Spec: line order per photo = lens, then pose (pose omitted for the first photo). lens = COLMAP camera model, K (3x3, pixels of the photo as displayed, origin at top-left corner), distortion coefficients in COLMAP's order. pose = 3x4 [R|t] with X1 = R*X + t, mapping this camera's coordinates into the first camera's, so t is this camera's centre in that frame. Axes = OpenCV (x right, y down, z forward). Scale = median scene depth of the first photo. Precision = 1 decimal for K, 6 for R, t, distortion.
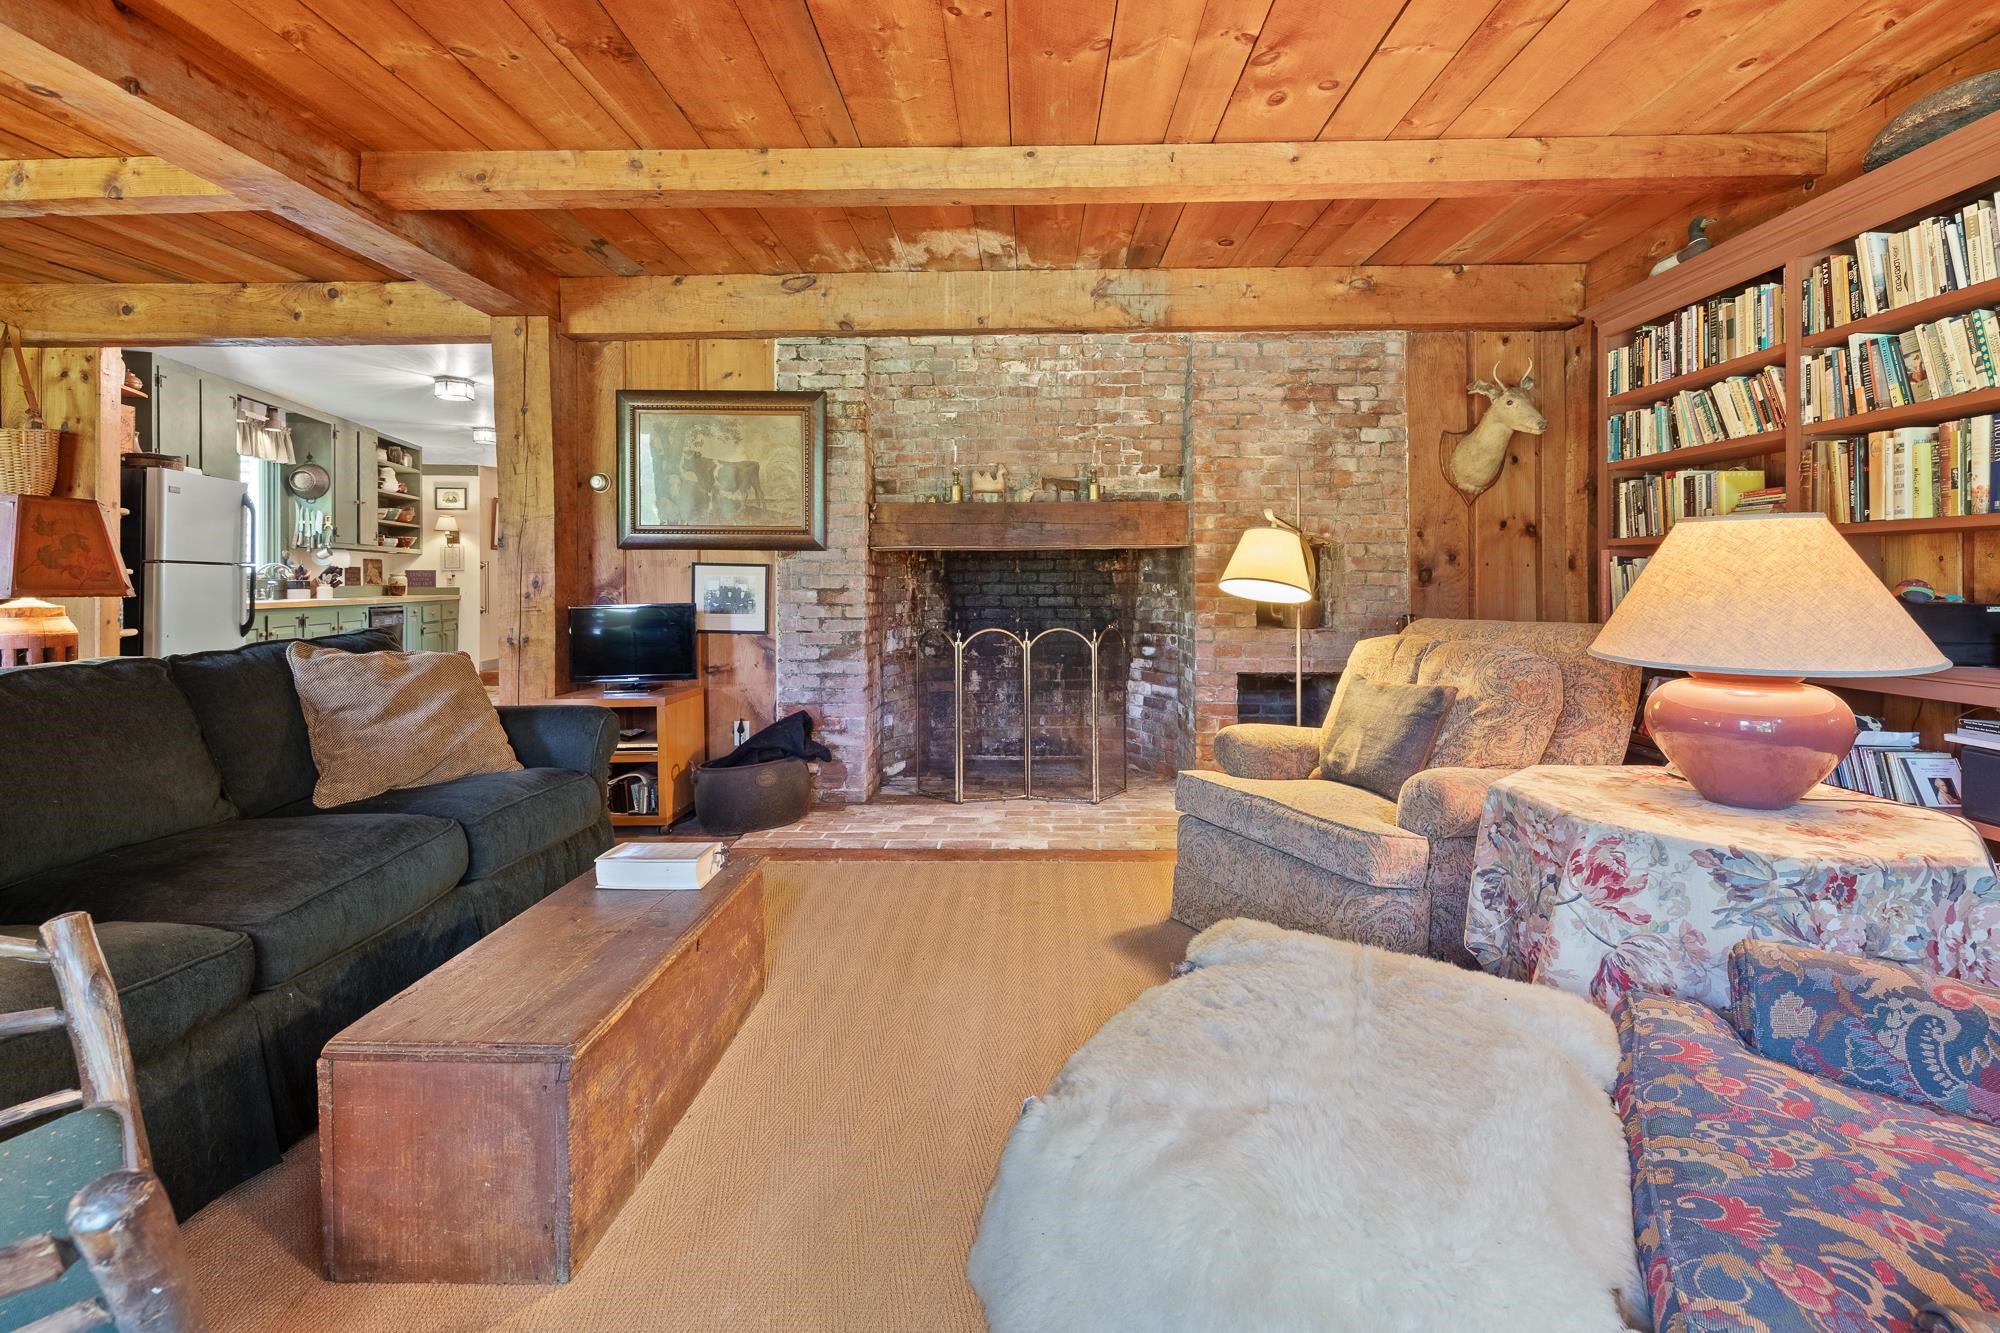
lens RADIAL K [[892.0, 0, 1011.1], [0, 892.0, 577.7], [0, 0, 1]] dist [0.000637, -0.000499]
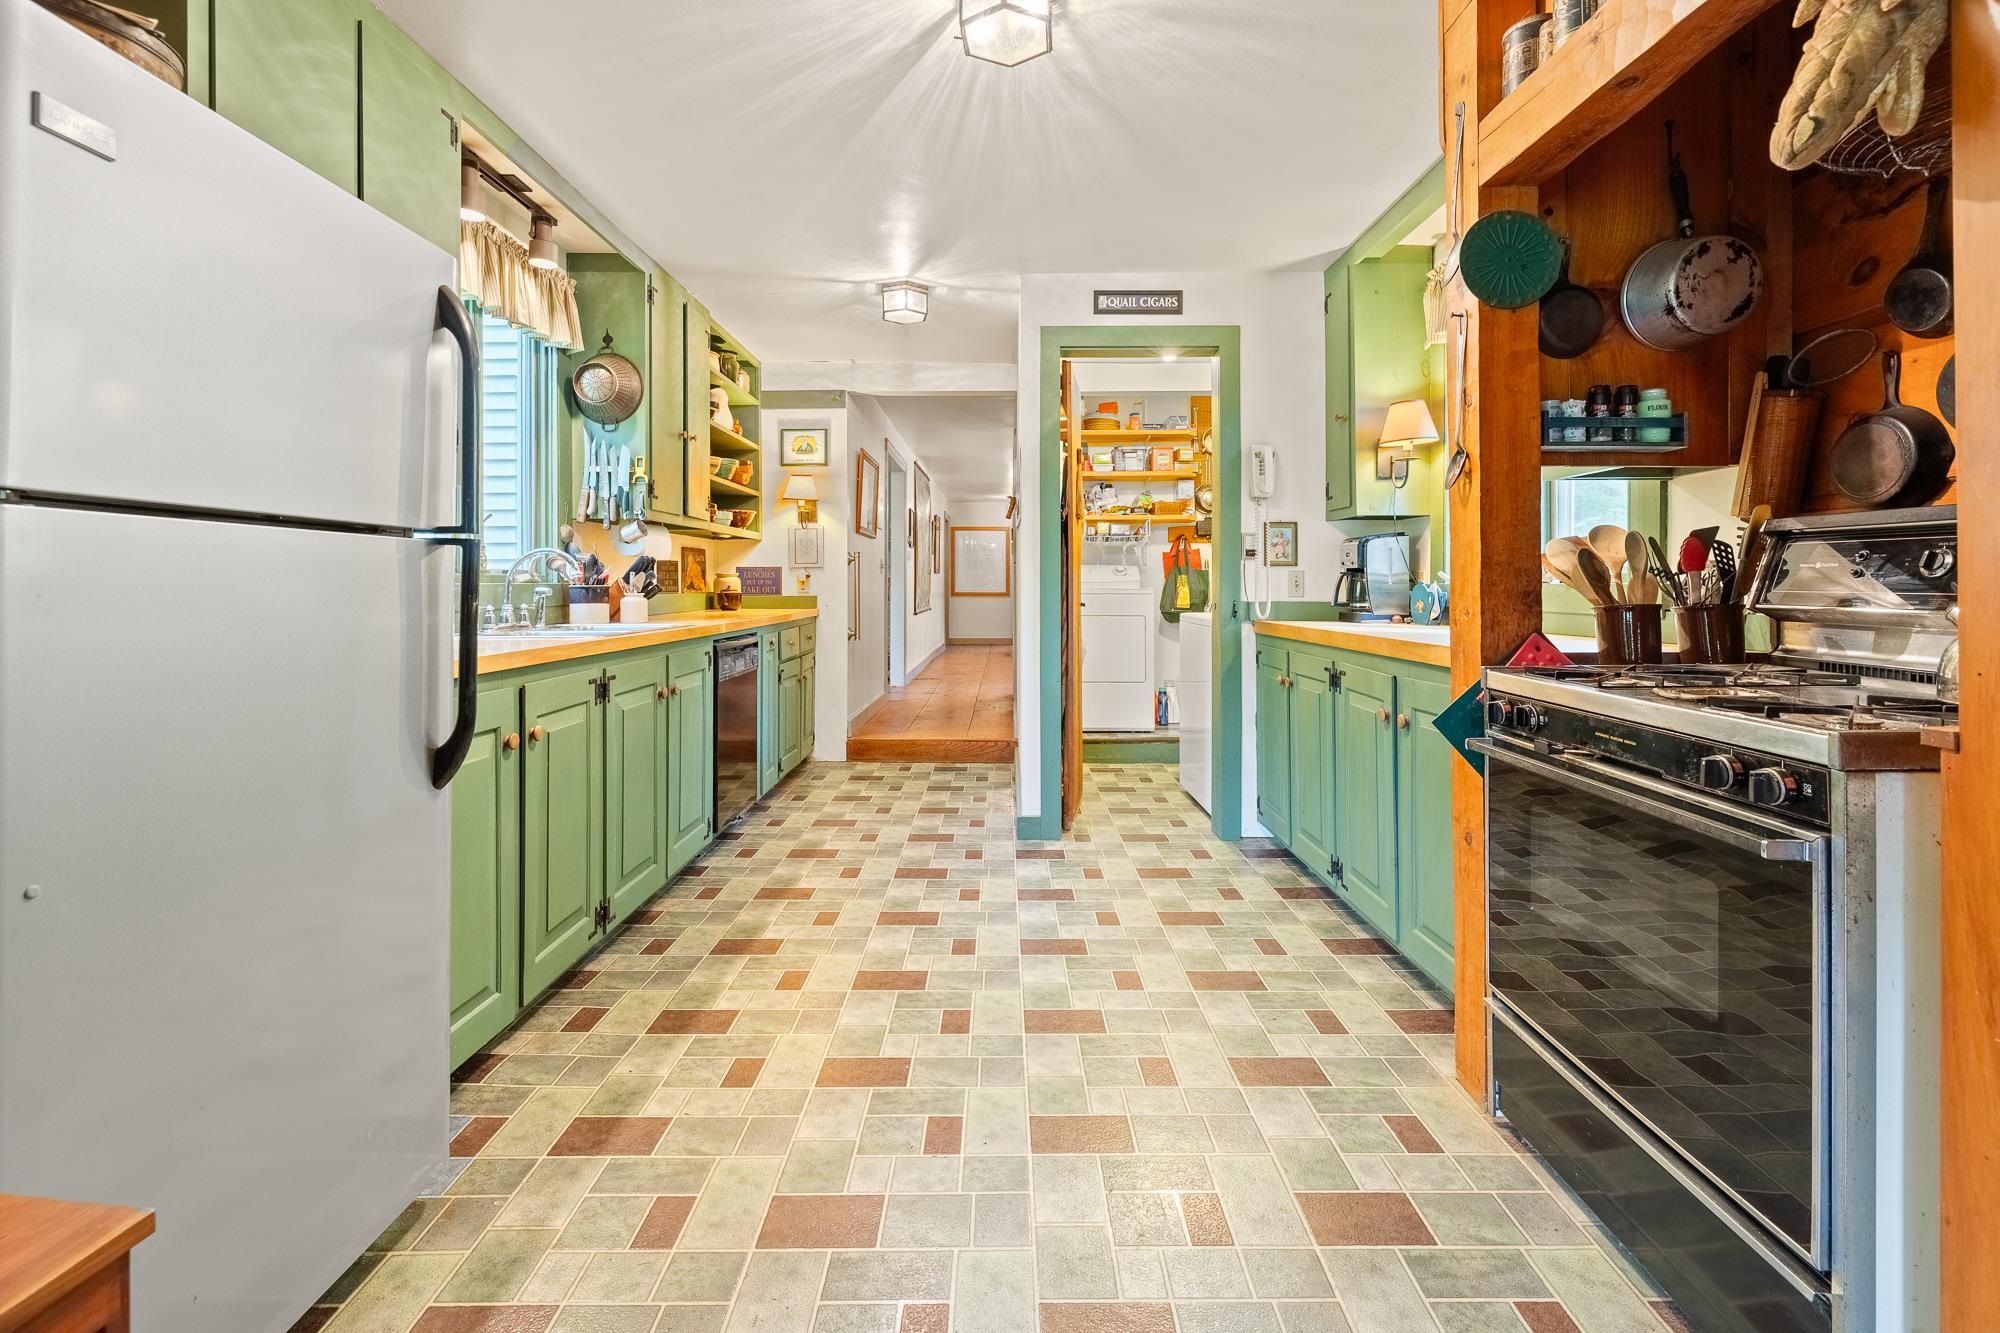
lens RADIAL K [[892.0, 0, 1005.4], [0, 892.0, 574.5], [0, 0, 1]] dist [0.000637, -0.000499]
pose [[0.974832, -0.002926, -0.222919, -0.453693], [0.001827, 0.999985, -0.005137, 0.000045], [0.222931, 0.004601, 0.974823, 0.557739]]
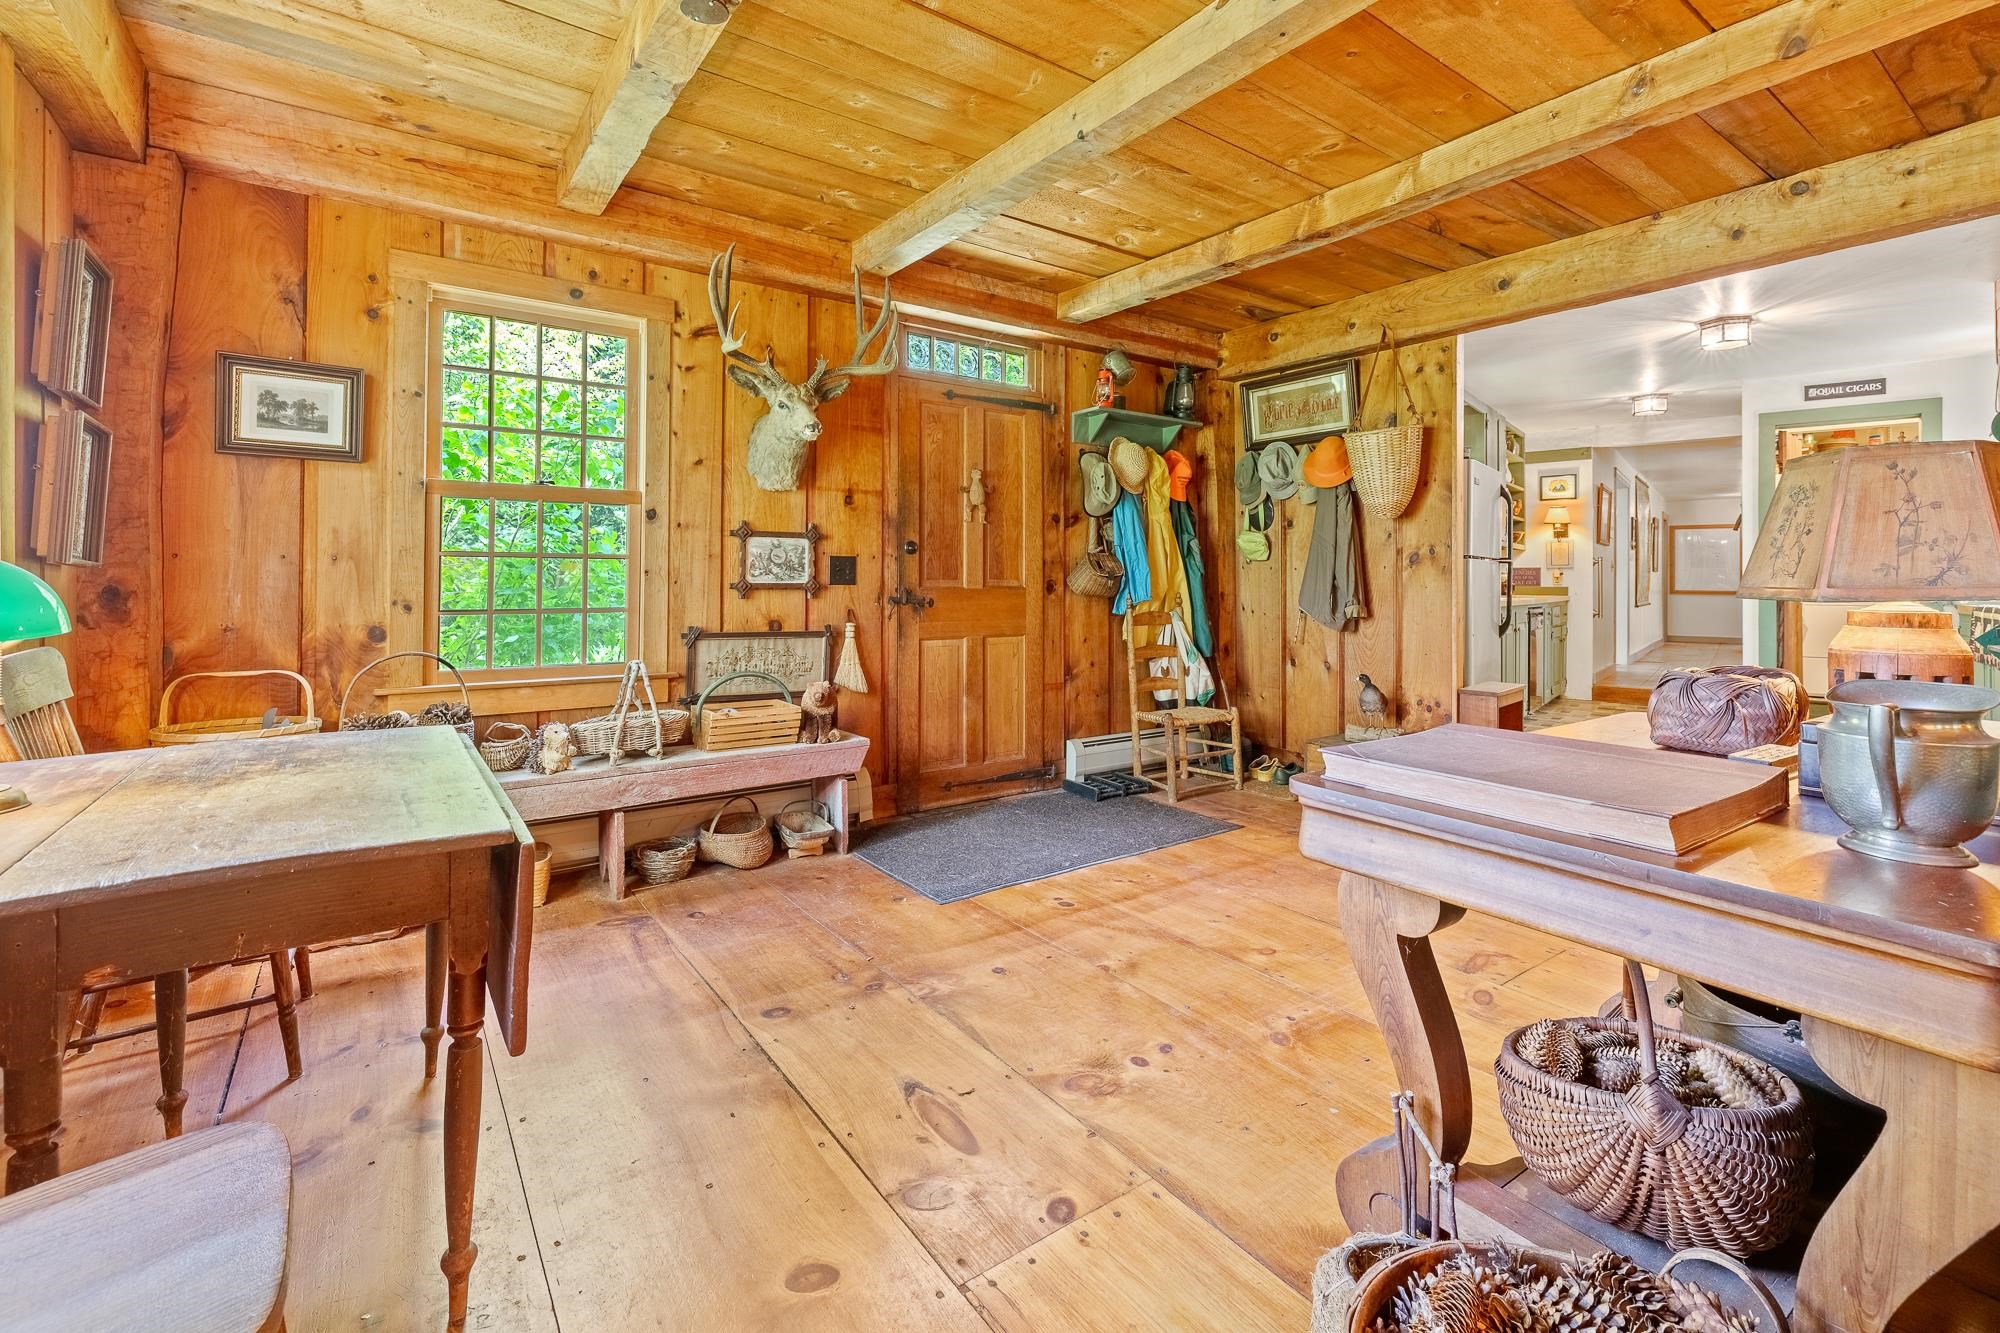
lens RADIAL K [[892.0, 0, 998.3], [0, 892.0, 573.6], [0, 0, 1]] dist [0.000637, -0.000499]
pose [[0.604268, -0.003634, -0.796773, -0.317167], [-0.000528, 0.999988, -0.004961, 0.003383], [0.796781, 0.003418, 0.604258, 0.011077]]
